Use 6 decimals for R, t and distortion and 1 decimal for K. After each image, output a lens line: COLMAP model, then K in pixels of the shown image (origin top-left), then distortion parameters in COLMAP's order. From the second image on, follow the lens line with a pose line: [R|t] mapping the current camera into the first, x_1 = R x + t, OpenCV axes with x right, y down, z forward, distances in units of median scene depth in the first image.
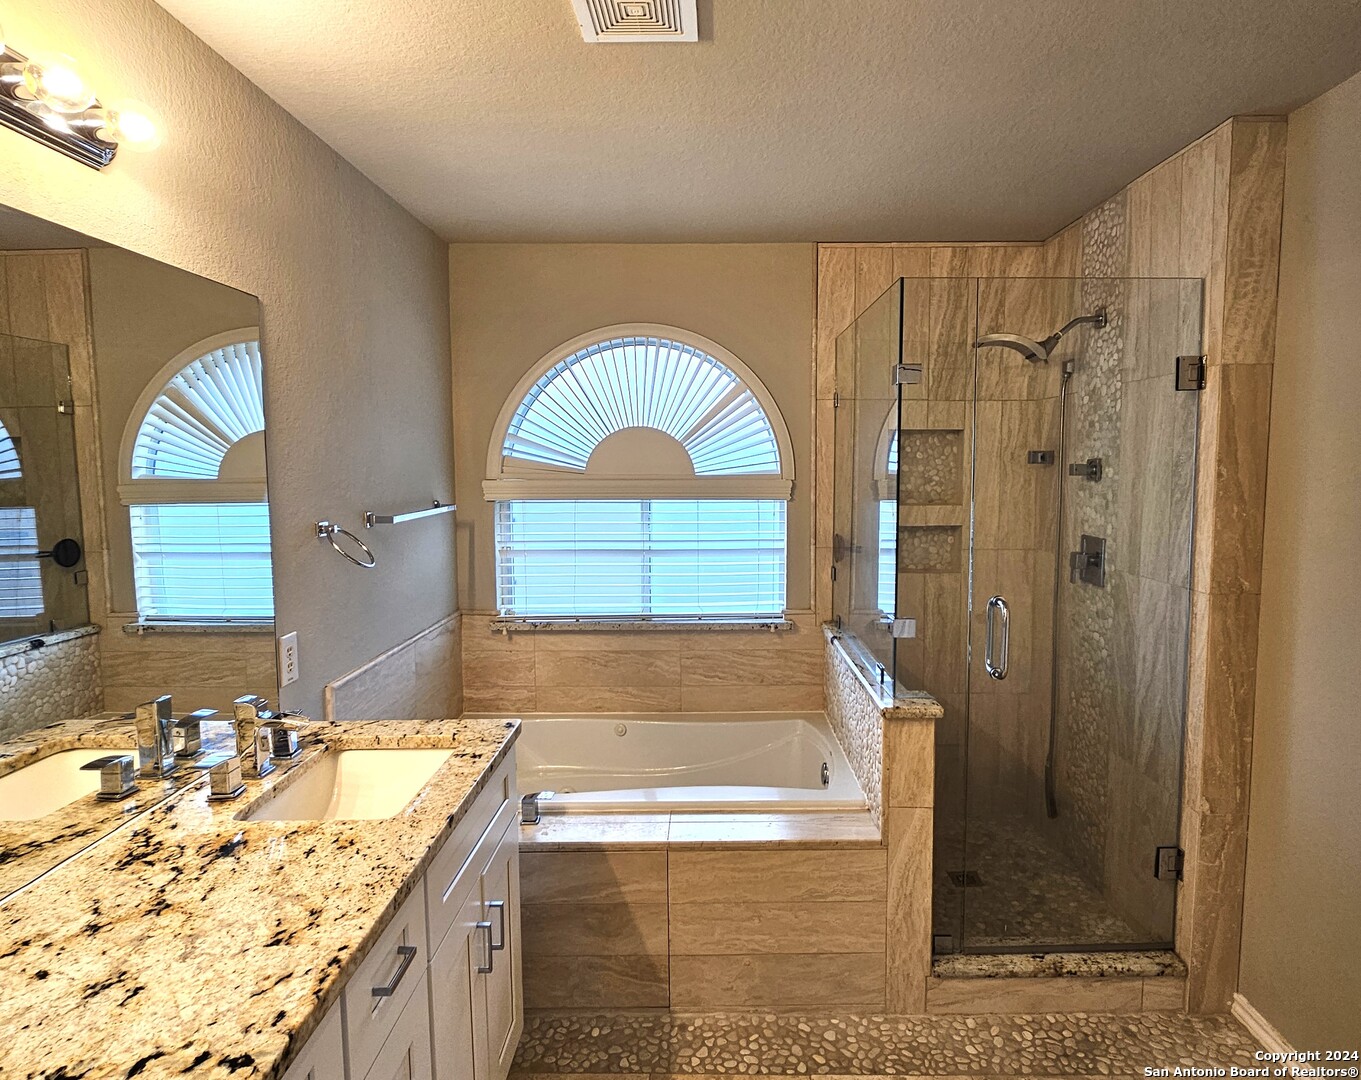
lens RADIAL K [[805.0, 0, 680.5], [0, 805.0, 540.0], [0, 0, 1]] dist [0.001151, 0.000904]
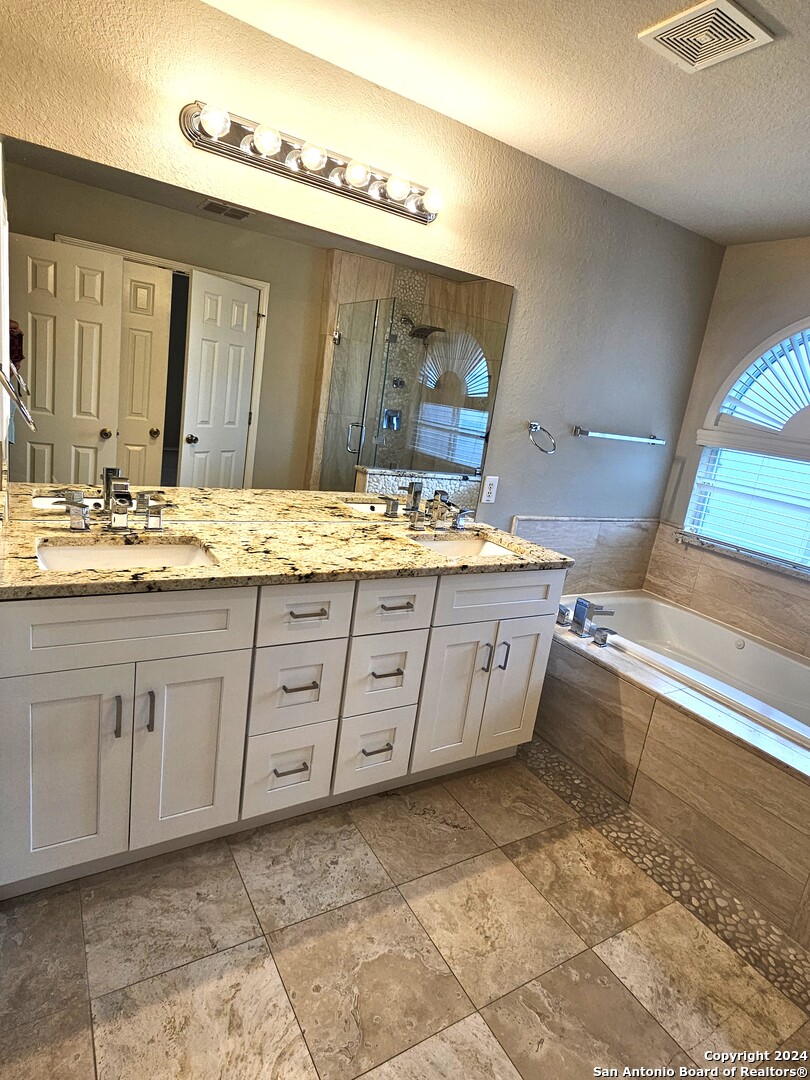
lens RADIAL K [[578.2, 0, 405.0], [0, 578.2, 540.0], [0, 0, 1]] dist [0.005781, 0.001360]
pose [[0.532069, 0.291873, -0.794804, 0.415780], [-0.228421, 0.953383, 0.197195, 0.032365], [0.815308, 0.076628, 0.573935, 0.067130]]
